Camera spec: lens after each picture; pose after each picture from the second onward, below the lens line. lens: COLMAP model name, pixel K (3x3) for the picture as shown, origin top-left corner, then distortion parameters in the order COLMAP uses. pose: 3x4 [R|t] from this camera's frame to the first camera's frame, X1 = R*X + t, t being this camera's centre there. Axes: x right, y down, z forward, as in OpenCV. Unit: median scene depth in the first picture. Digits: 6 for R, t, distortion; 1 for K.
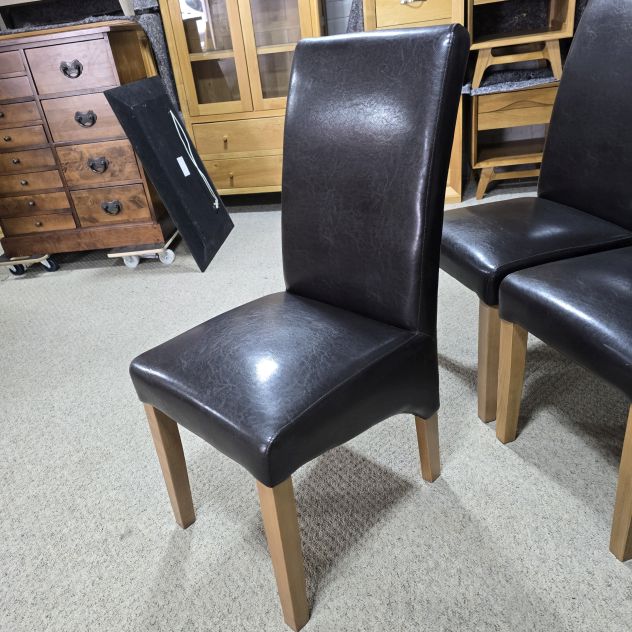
lens RADIAL K [[571.1, 0, 315.9], [0, 571.1, 316.9], [0, 0, 1]] dist [0.045000, -0.054200]
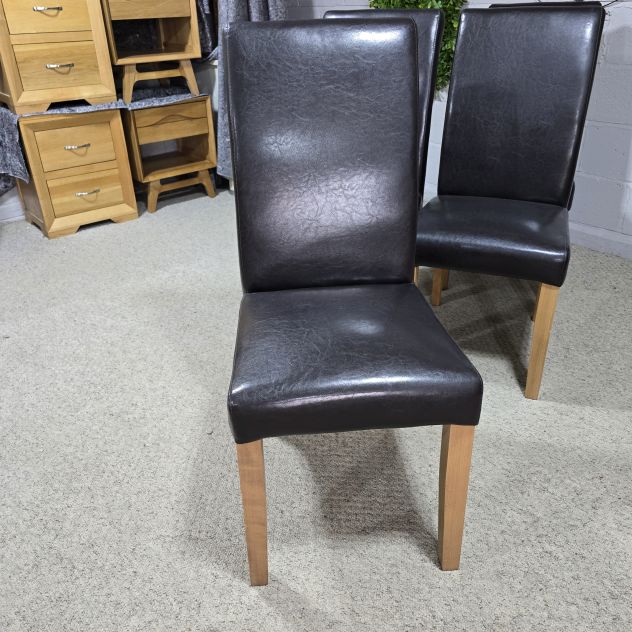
lens RADIAL K [[571.1, 0, 312.4], [0, 571.1, 317.5], [0, 0, 1]] dist [0.045000, -0.054200]
pose [[0.647142, -0.267100, 0.714048, -0.332701], [0.307061, 0.948606, 0.076550, -0.022705], [-0.697796, 0.169718, 0.695899, 0.145363]]
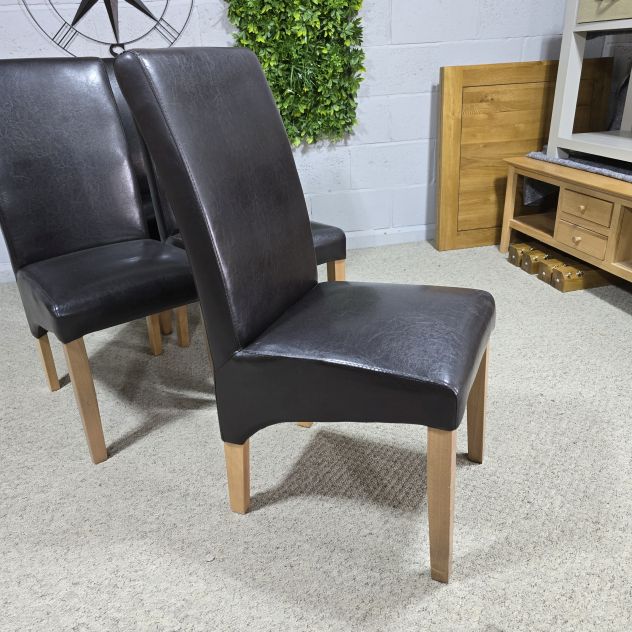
lens RADIAL K [[571.1, 0, 312.9], [0, 571.1, 318.6], [0, 0, 1]] dist [0.045000, -0.054200]
pose [[-0.355910, -0.262590, 0.896869, -0.405054], [0.518141, 0.743242, 0.423227, -0.190869], [-0.777726, 0.615335, -0.128468, 0.512068]]
